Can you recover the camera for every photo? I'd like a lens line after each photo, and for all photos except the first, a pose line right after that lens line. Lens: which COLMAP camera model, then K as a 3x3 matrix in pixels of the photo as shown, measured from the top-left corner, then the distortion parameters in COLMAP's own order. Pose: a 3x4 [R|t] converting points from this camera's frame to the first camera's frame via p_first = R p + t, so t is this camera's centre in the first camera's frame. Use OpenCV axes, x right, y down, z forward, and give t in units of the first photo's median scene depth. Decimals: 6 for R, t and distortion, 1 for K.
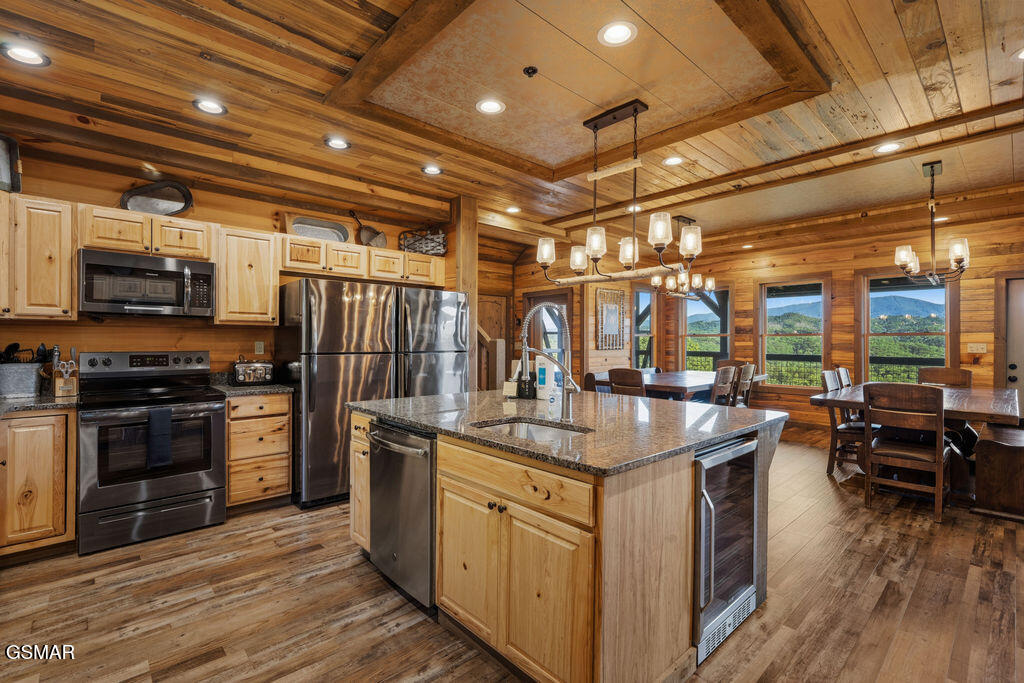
lens RADIAL K [[465.7, 0, 509.7], [0, 465.7, 343.7], [0, 0, 1]] dist [0.000378, -0.000030]
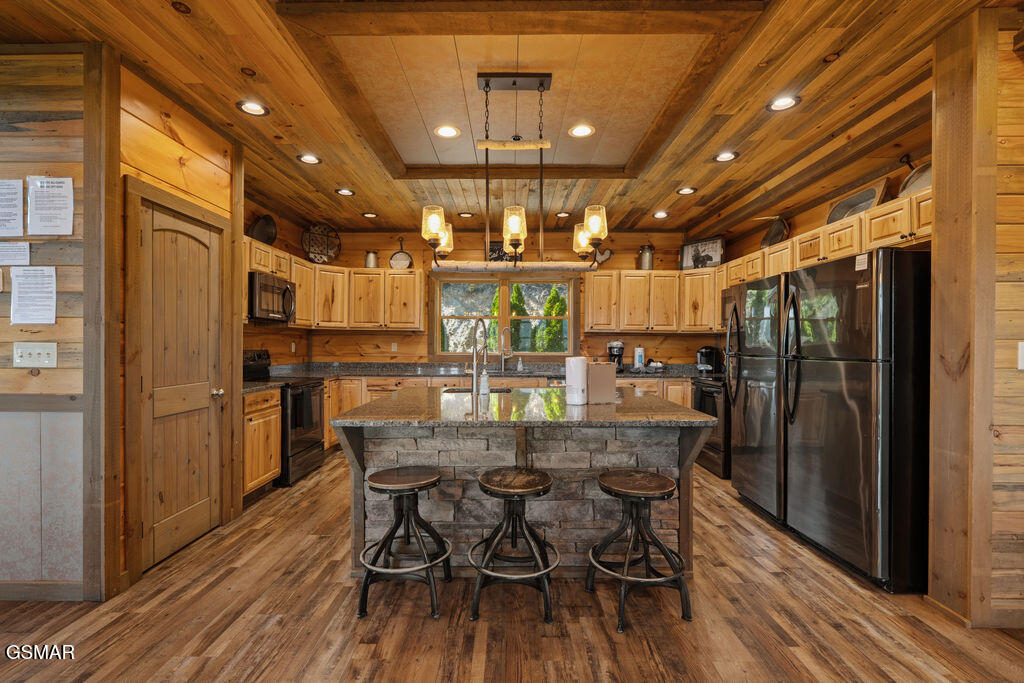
lens RADIAL K [[465.7, 0, 509.7], [0, 465.7, 343.7], [0, 0, 1]] dist [0.000378, -0.000030]
pose [[-0.684429, -0.001201, -0.729079, 0.808705], [-0.001771, 0.999998, 0.000015, -0.004450], [0.729077, 0.001301, -0.684430, 1.496834]]
